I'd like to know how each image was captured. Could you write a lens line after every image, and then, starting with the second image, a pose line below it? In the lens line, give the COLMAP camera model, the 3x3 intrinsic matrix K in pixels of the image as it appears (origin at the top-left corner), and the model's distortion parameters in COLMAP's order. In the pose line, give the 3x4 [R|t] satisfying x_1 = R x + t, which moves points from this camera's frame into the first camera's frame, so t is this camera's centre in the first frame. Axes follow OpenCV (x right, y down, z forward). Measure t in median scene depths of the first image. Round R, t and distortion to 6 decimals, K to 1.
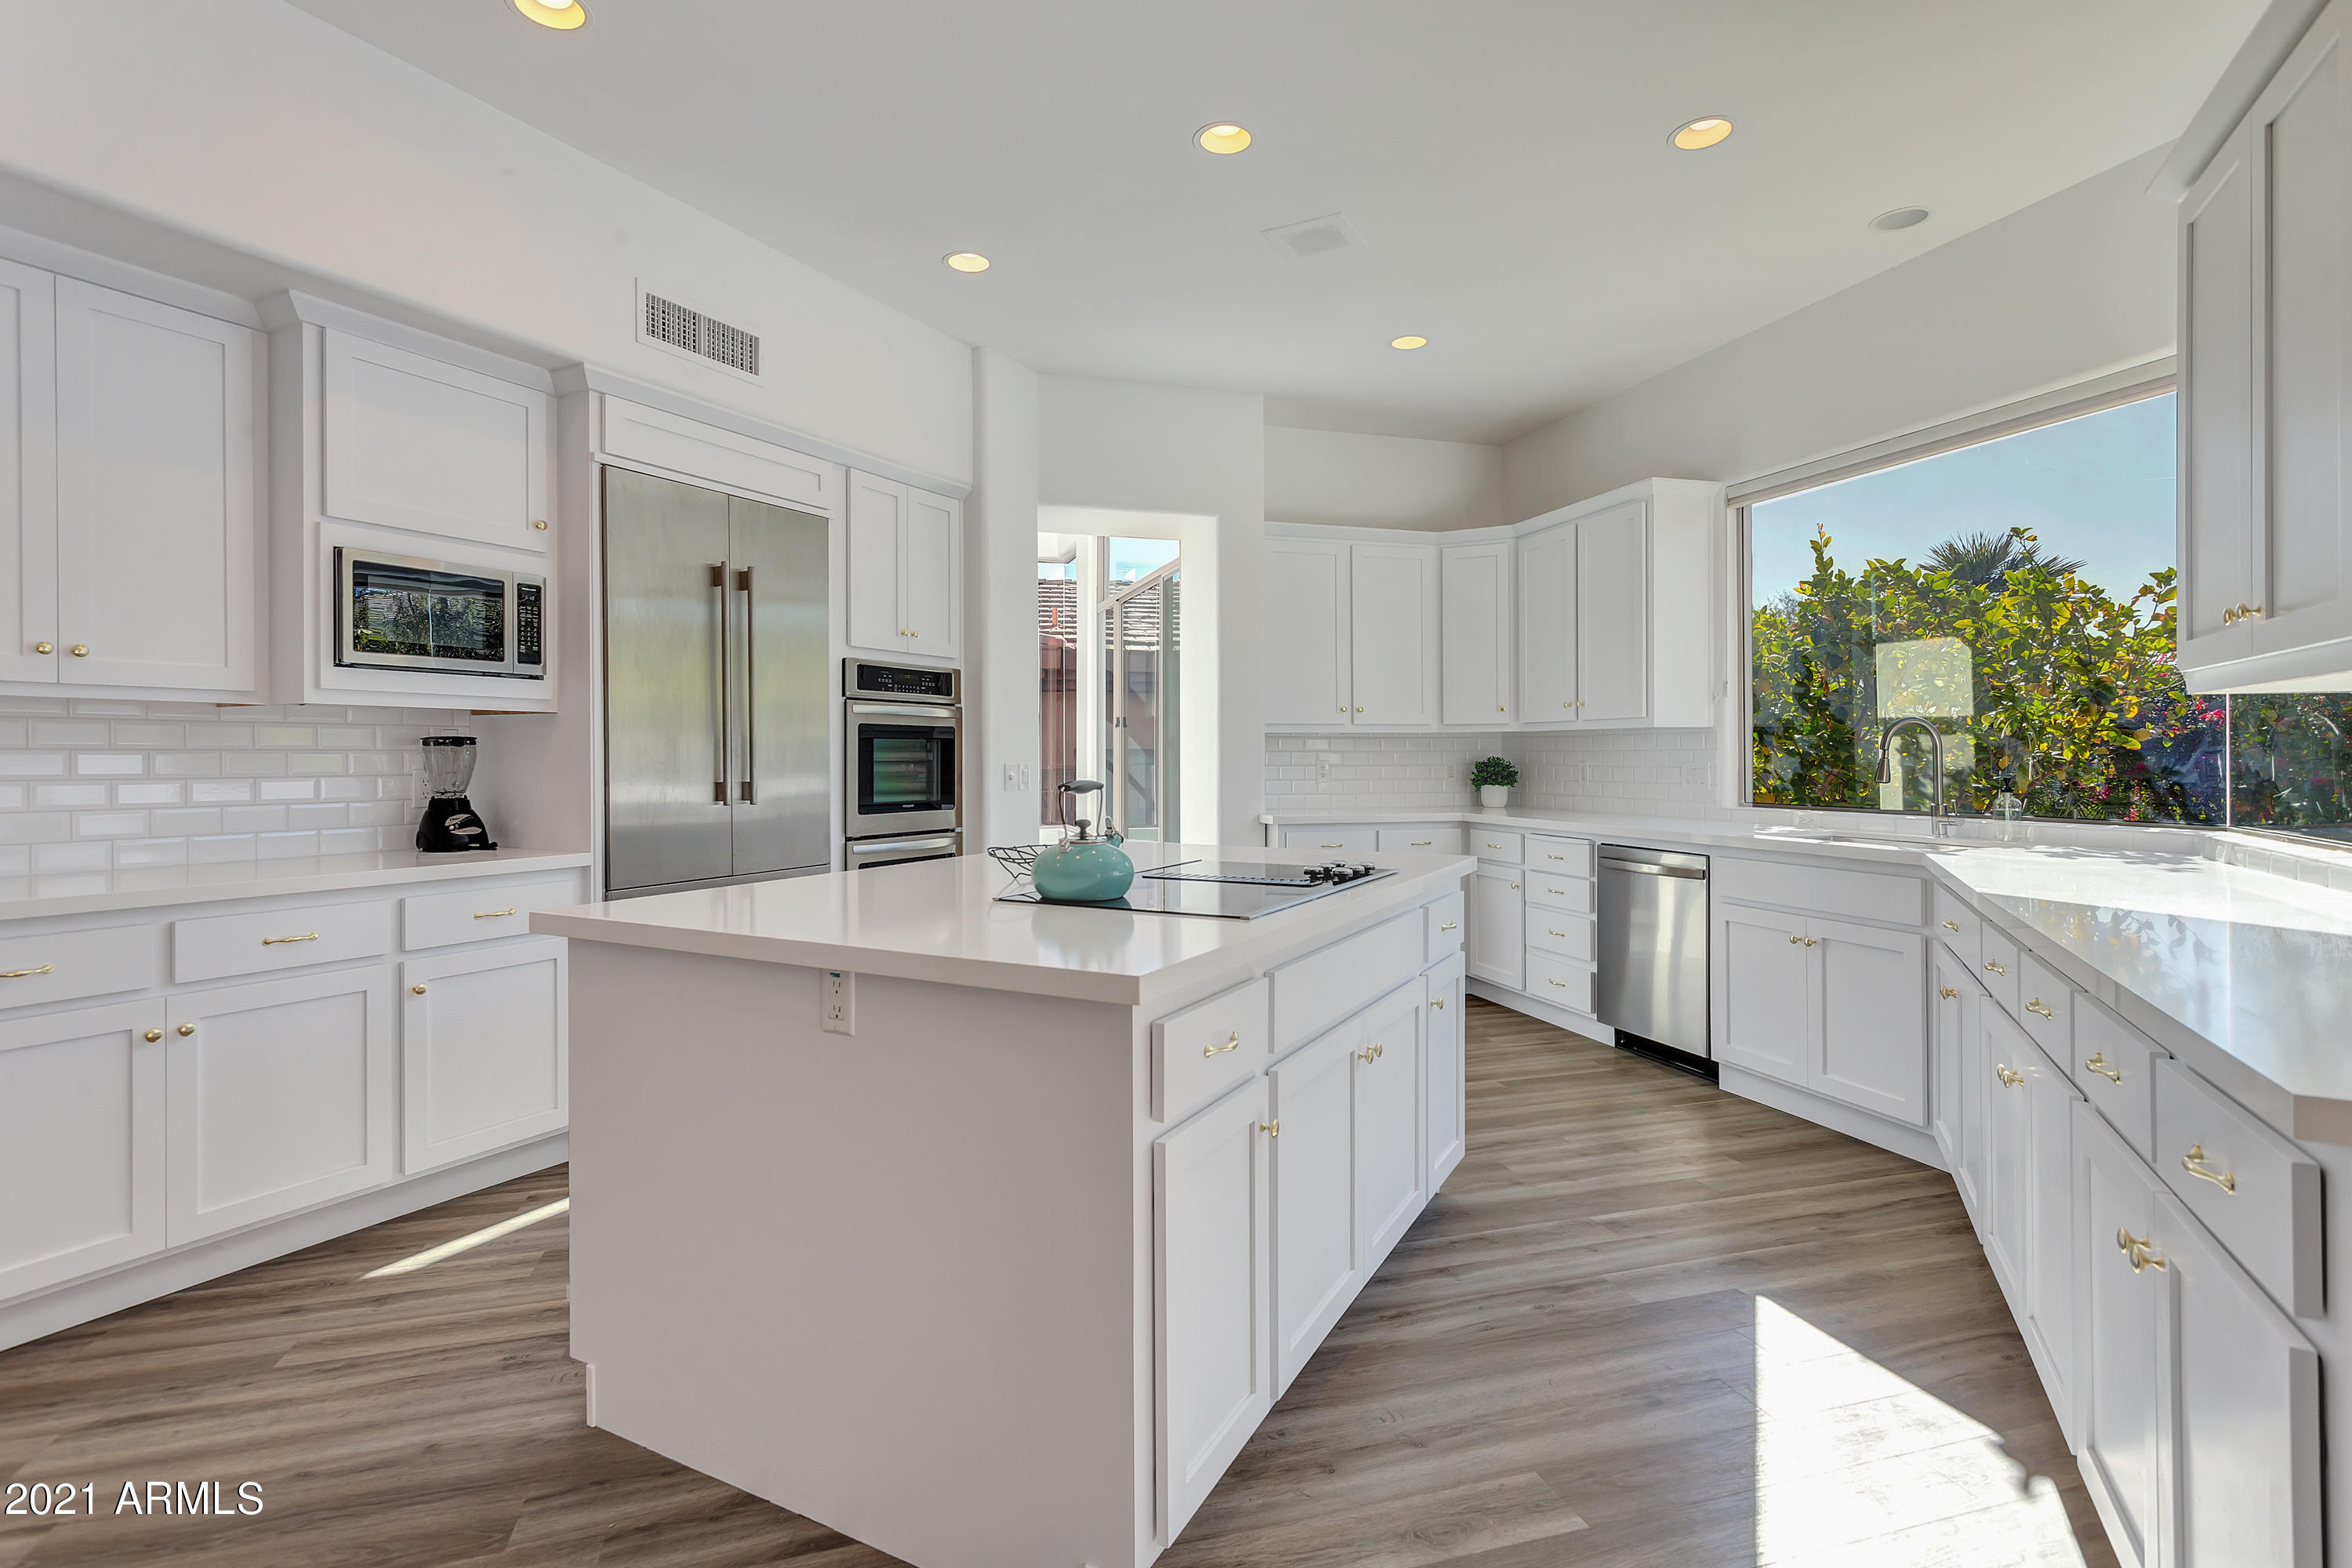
lens RADIAL K [[1111.3, 0, 1164.8], [0, 1111.3, 760.8], [0, 0, 1]] dist [0.002414, 0.001066]
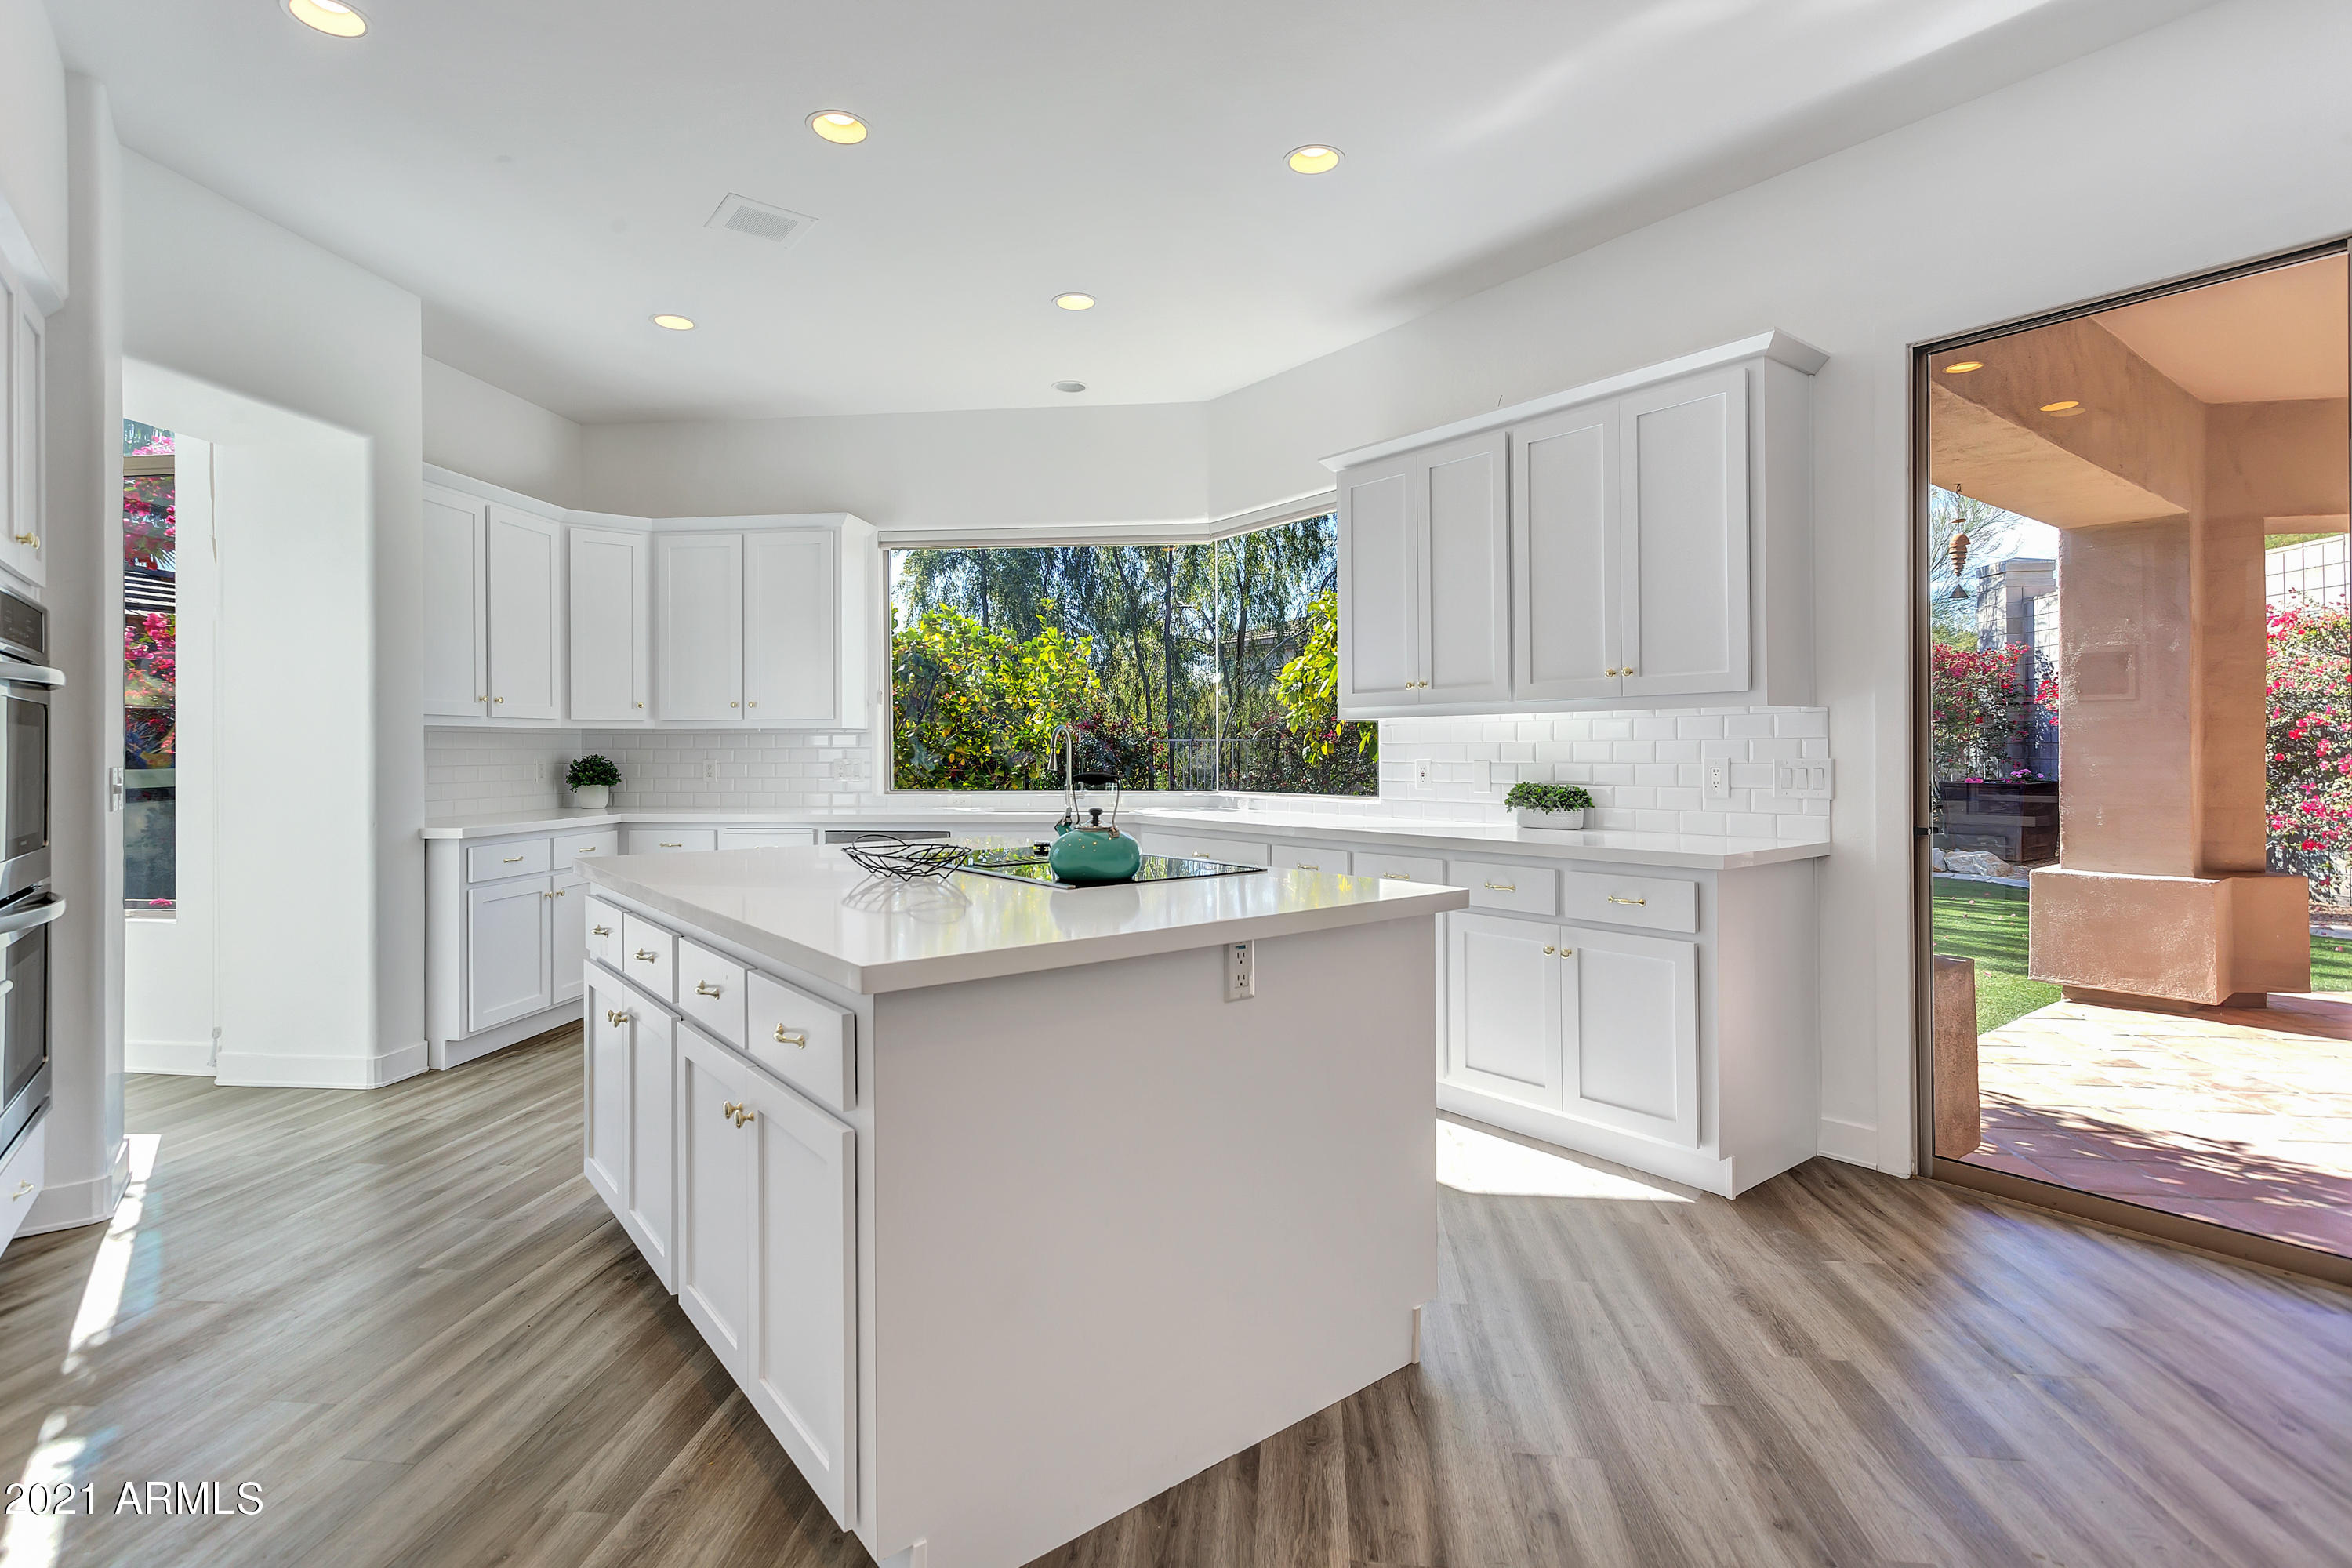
lens RADIAL K [[1111.3, 0, 1165.8], [0, 1111.3, 770.5], [0, 0, 1]] dist [0.002414, 0.001066]
pose [[0.400408, -0.015867, 0.916200, -0.410019], [0.008781, 0.999871, 0.013478, 0.001003], [-0.916295, 0.002648, 0.400495, 0.193951]]
